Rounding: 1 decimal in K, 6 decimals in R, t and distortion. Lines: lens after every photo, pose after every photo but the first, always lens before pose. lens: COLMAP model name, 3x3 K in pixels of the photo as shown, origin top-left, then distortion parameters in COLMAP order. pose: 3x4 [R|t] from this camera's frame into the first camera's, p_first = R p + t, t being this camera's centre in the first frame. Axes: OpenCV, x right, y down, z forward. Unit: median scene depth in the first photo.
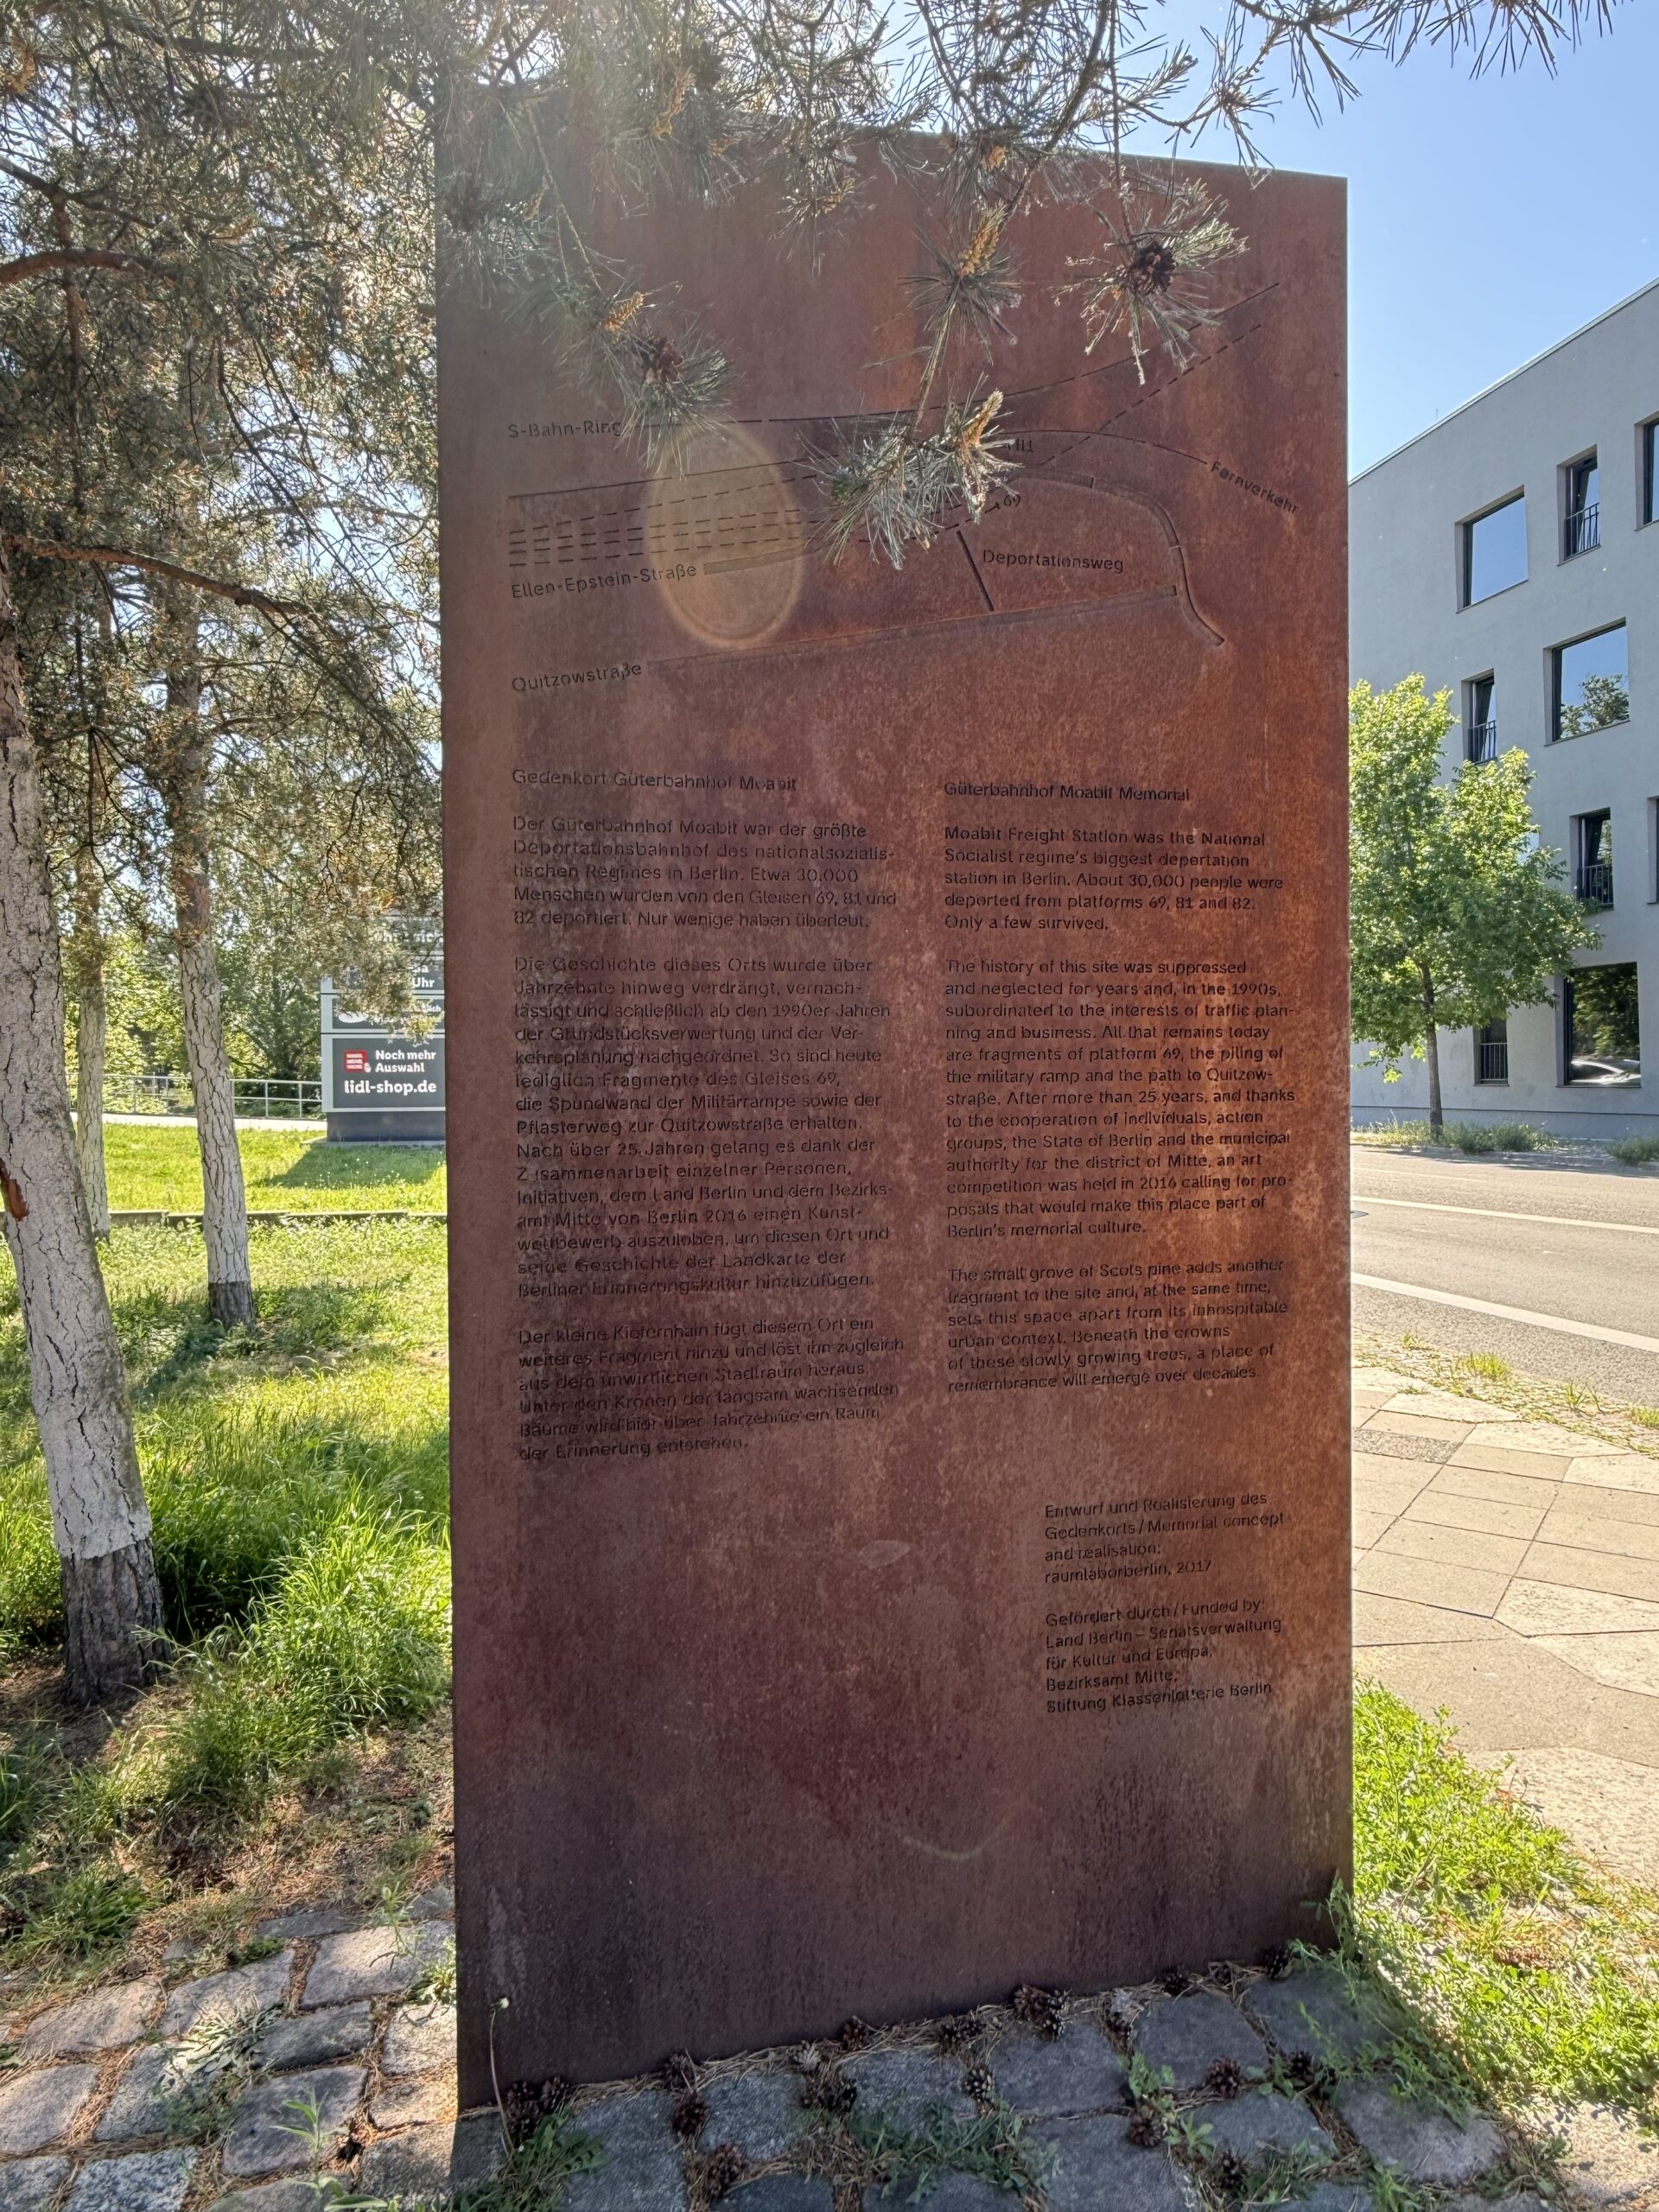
lens RADIAL K [[1419.0, 0, 828.1], [0, 1419.0, 1092.5], [0, 0, 1]] dist [0.002480, -0.000134]
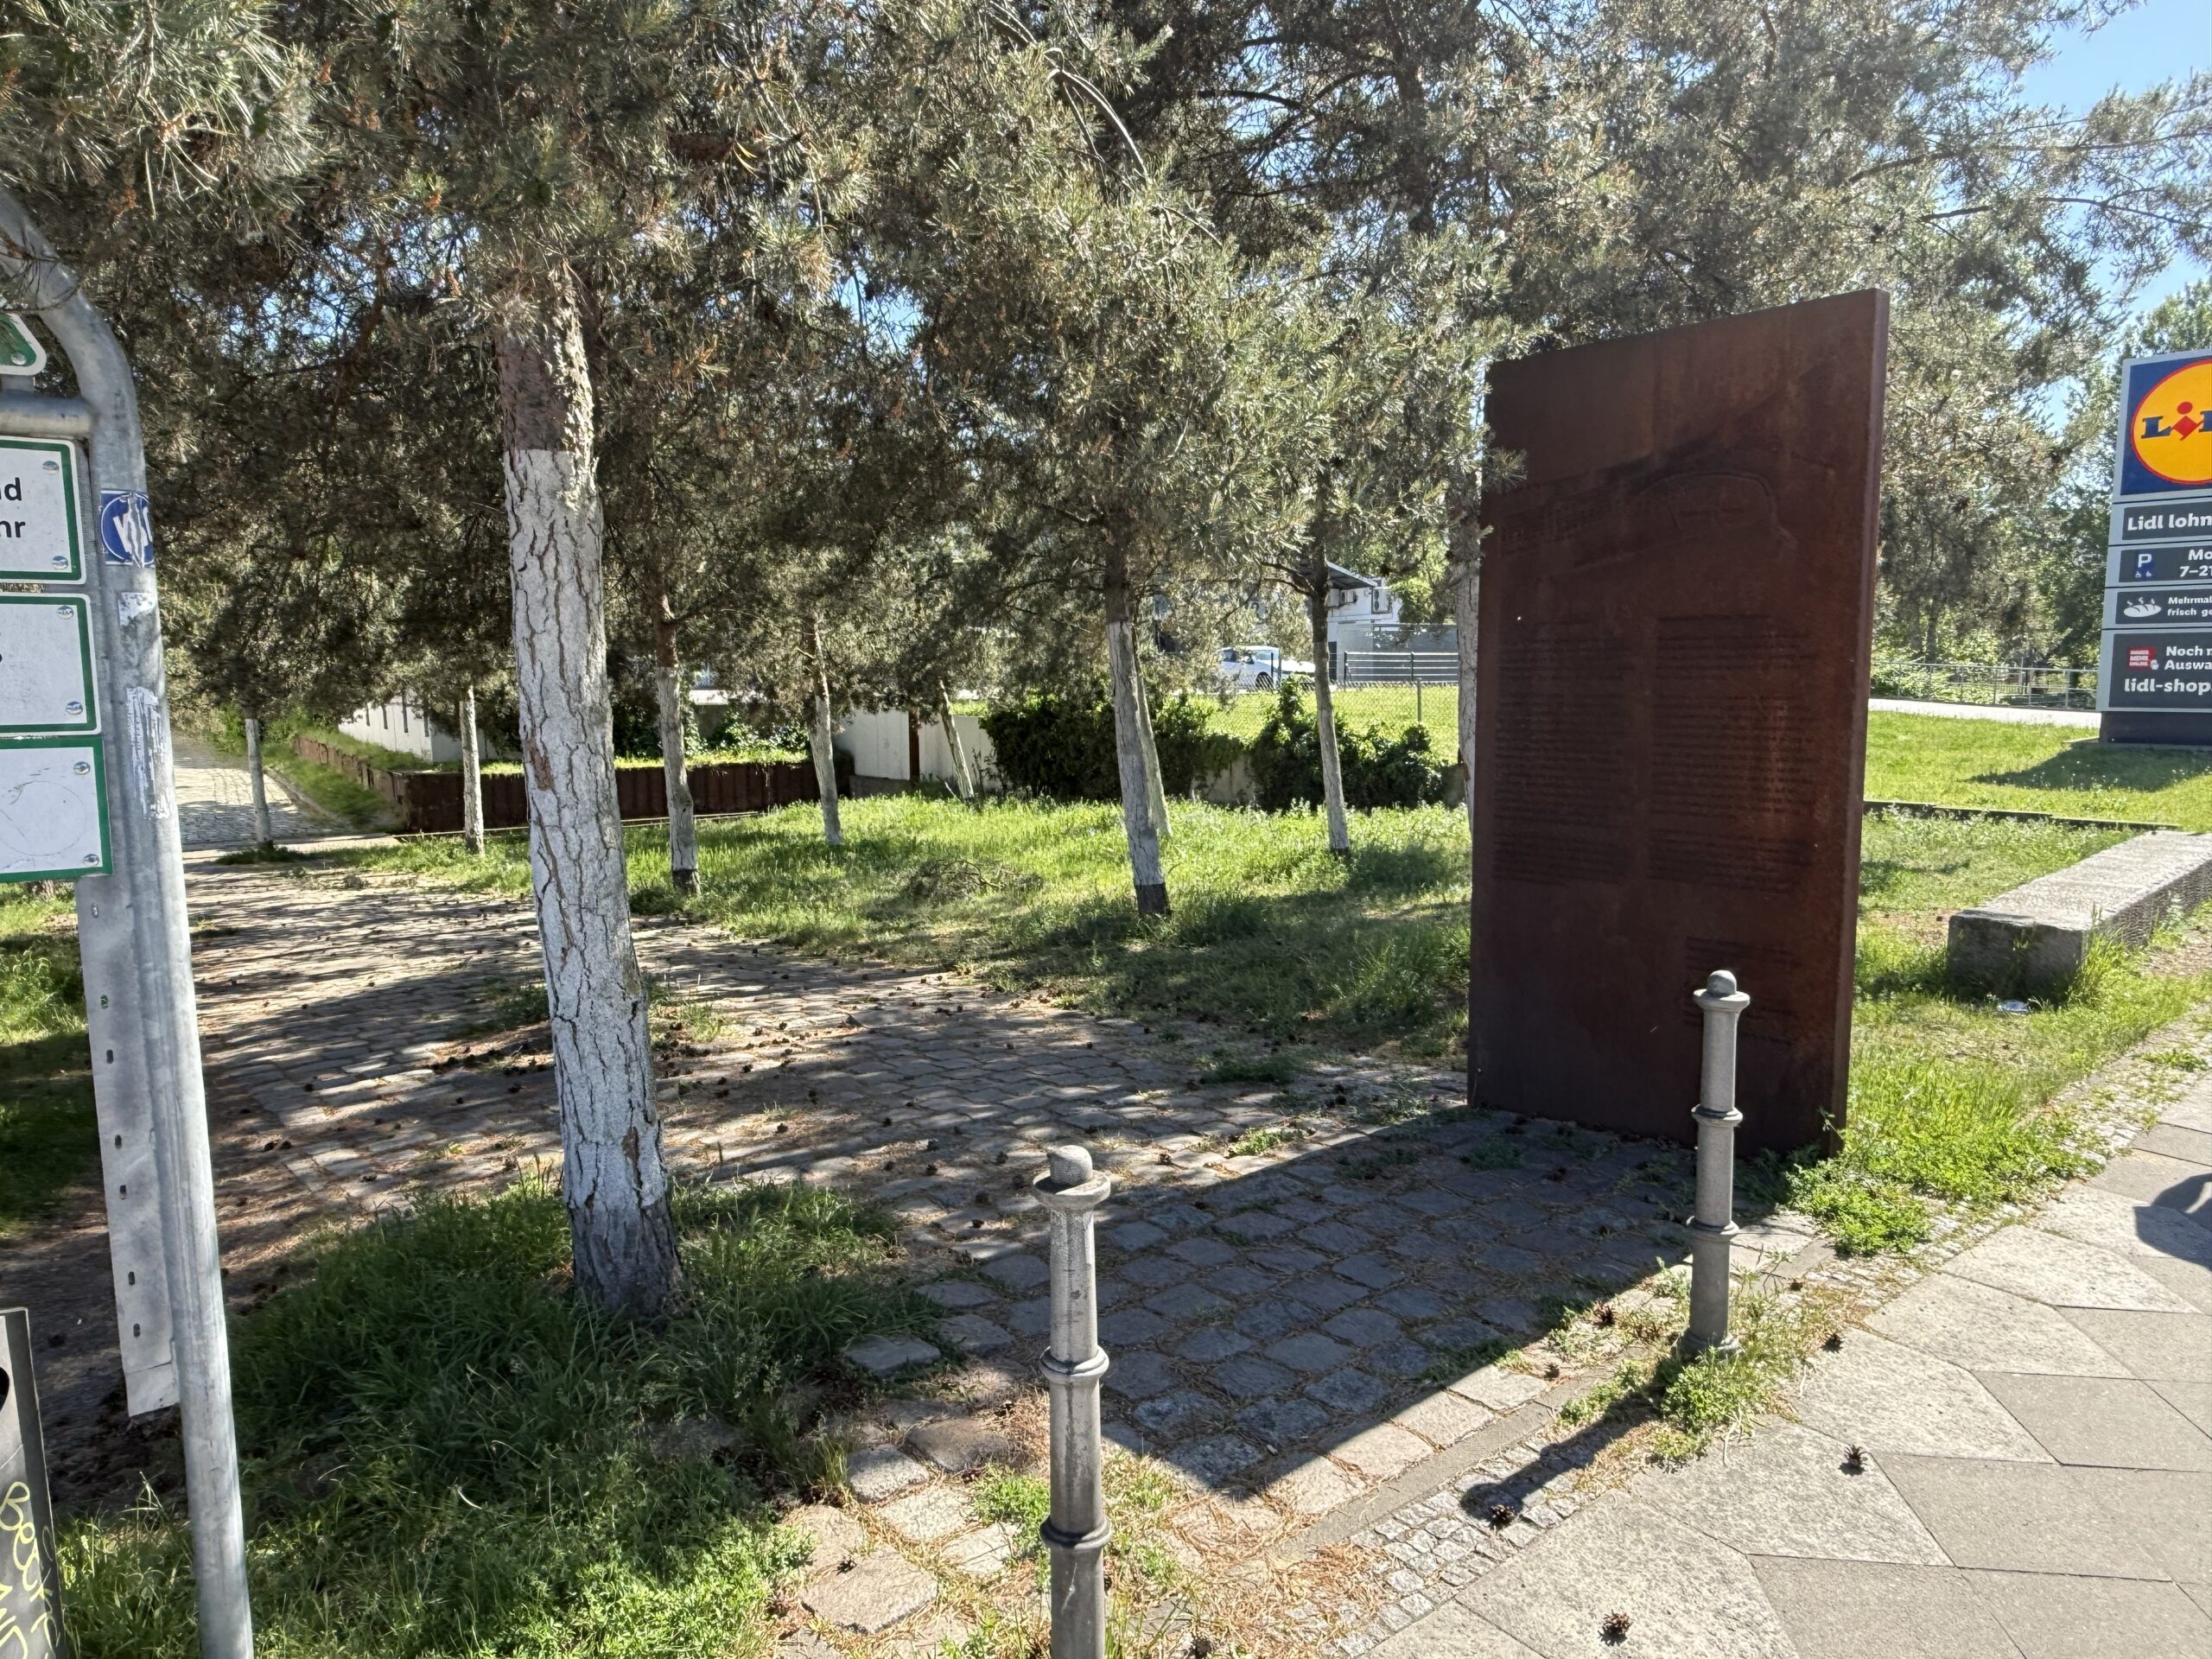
lens RADIAL K [[1419.0, 0, 1104.4], [0, 1419.0, 827.6], [0, 0, 1]] dist [0.002480, -0.000134]
pose [[0.512540, 0.100427, -0.852770, 1.562577], [-0.007910, 0.993647, 0.112263, -0.124625], [0.858627, -0.050794, 0.510078, -0.930548]]
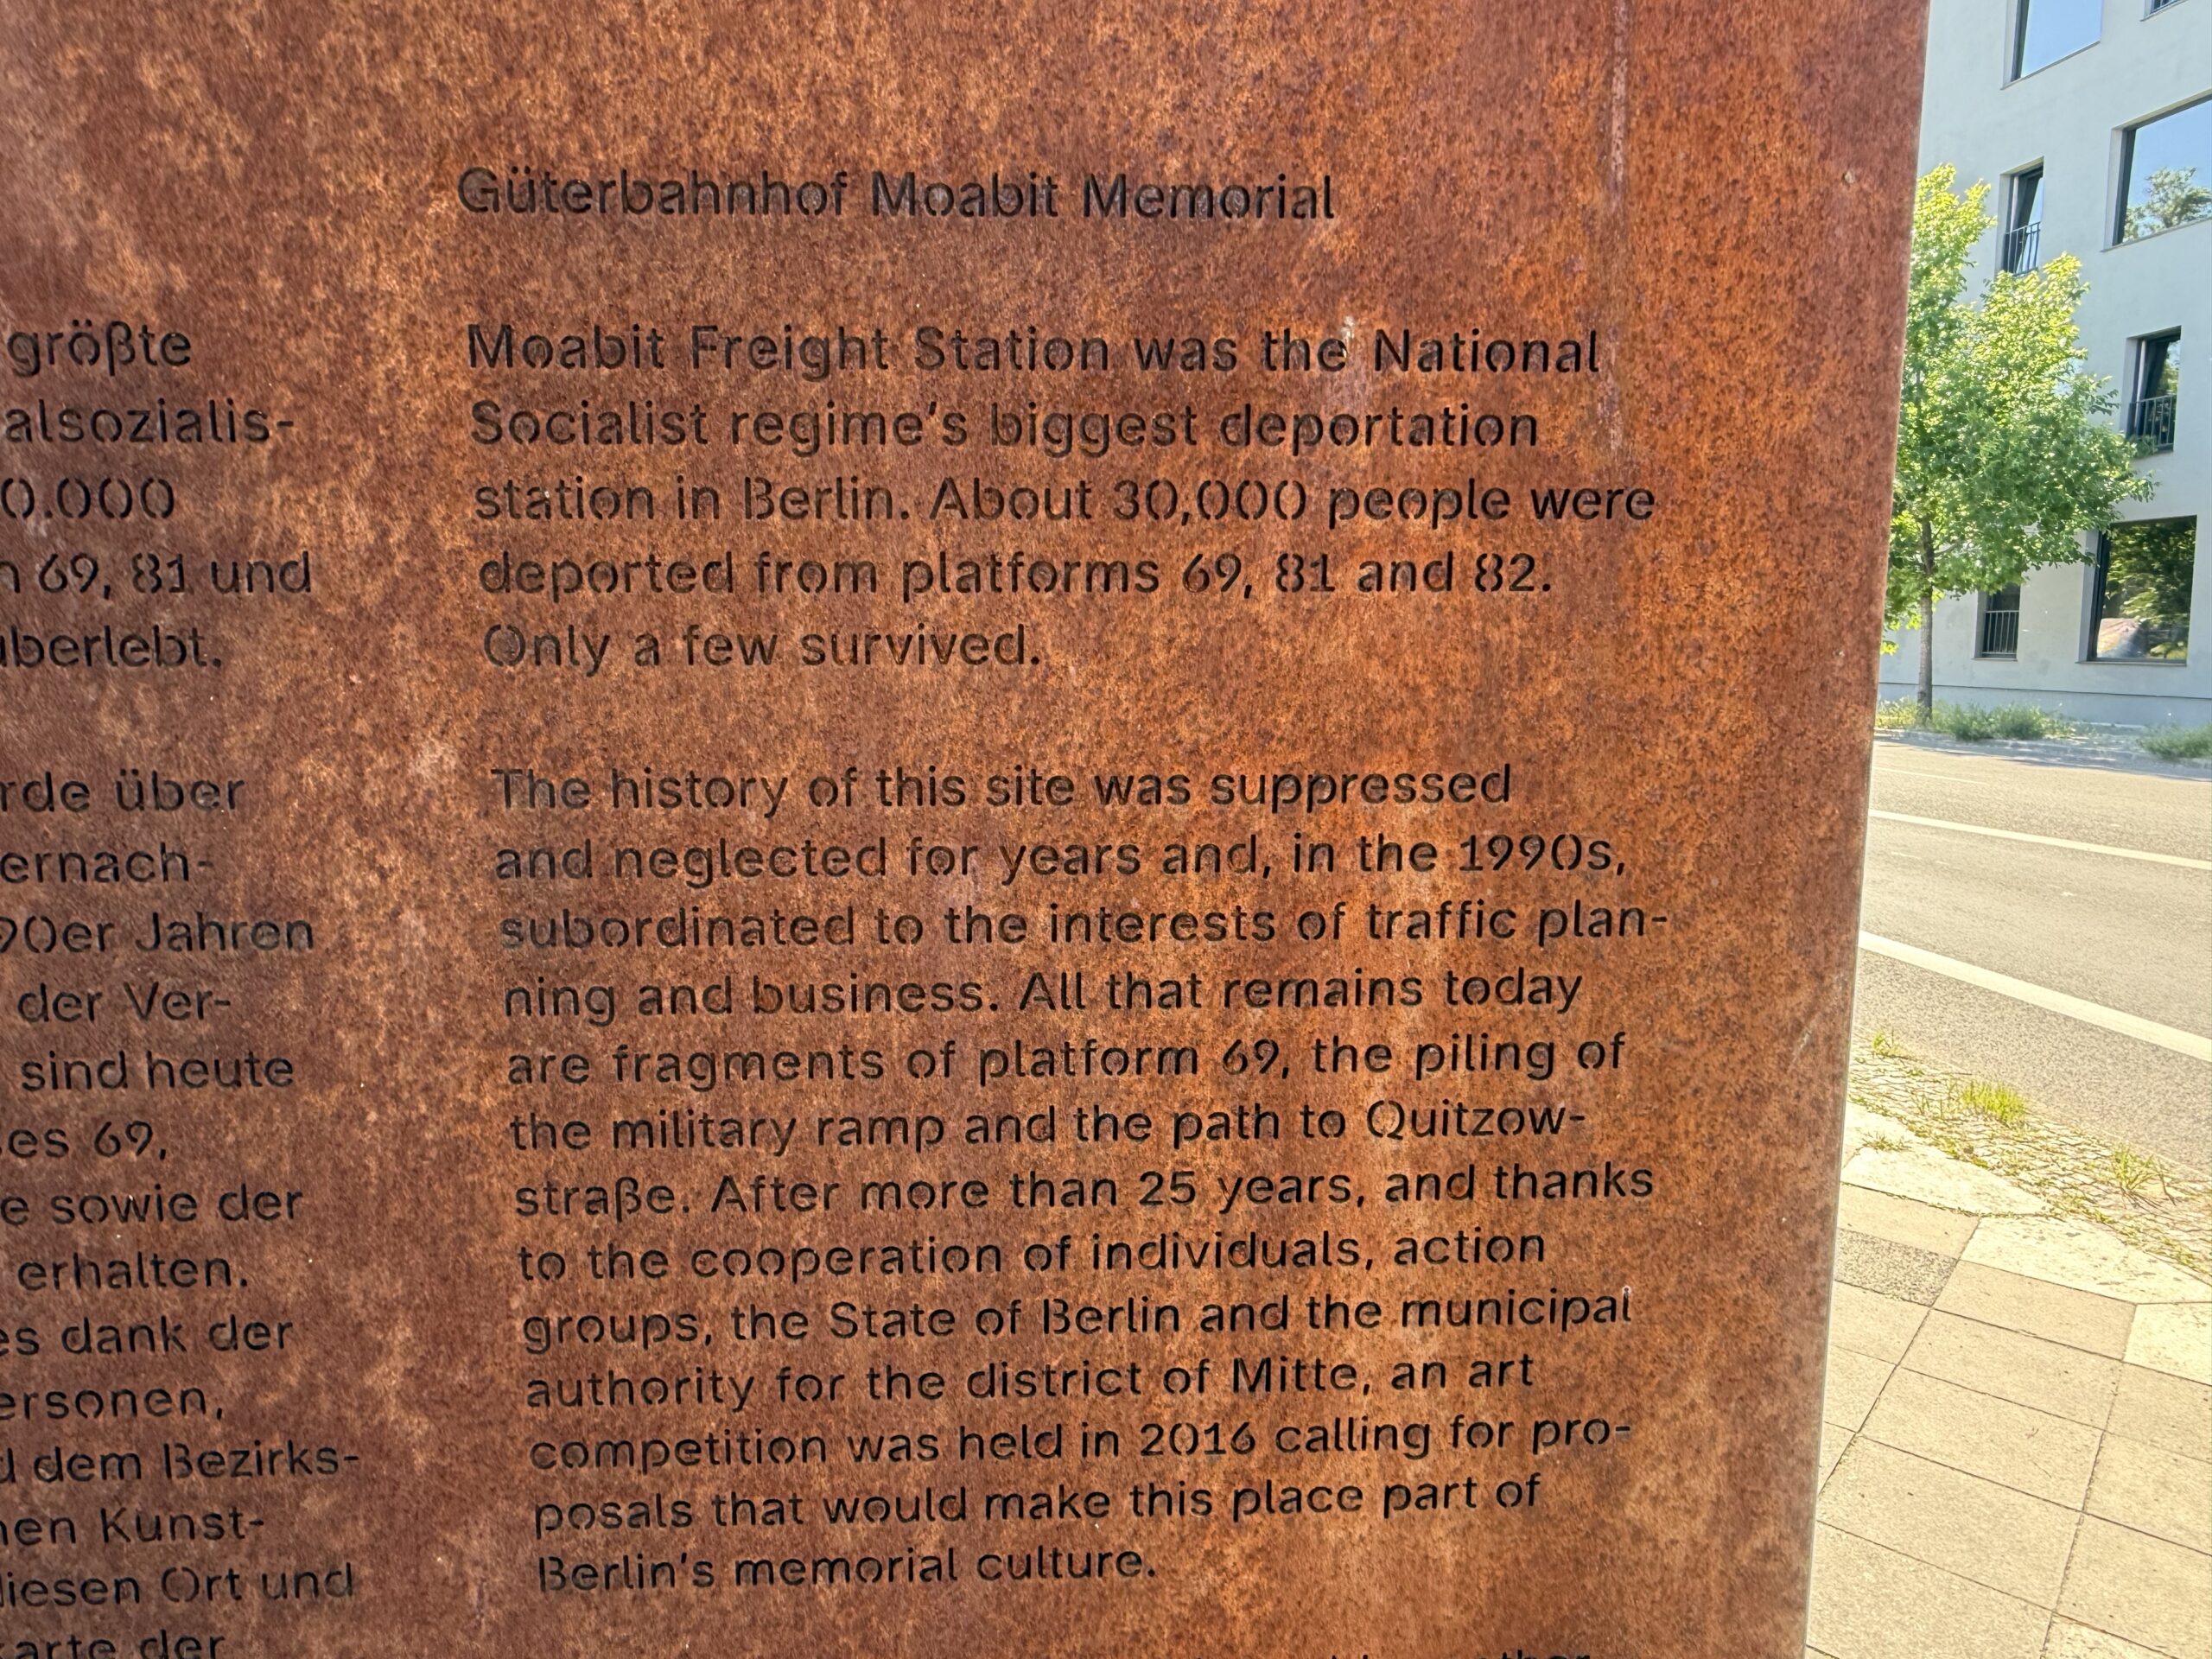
lens RADIAL K [[1419.0, 0, 1060.3], [0, 1419.0, 827.5], [0, 0, 1]] dist [0.002480, -0.000134]
pose [[0.990579, 0.025211, -0.134603, 0.239274], [-0.007984, 0.991867, 0.127025, -0.116791], [0.136711, -0.124754, 0.982724, 0.683782]]
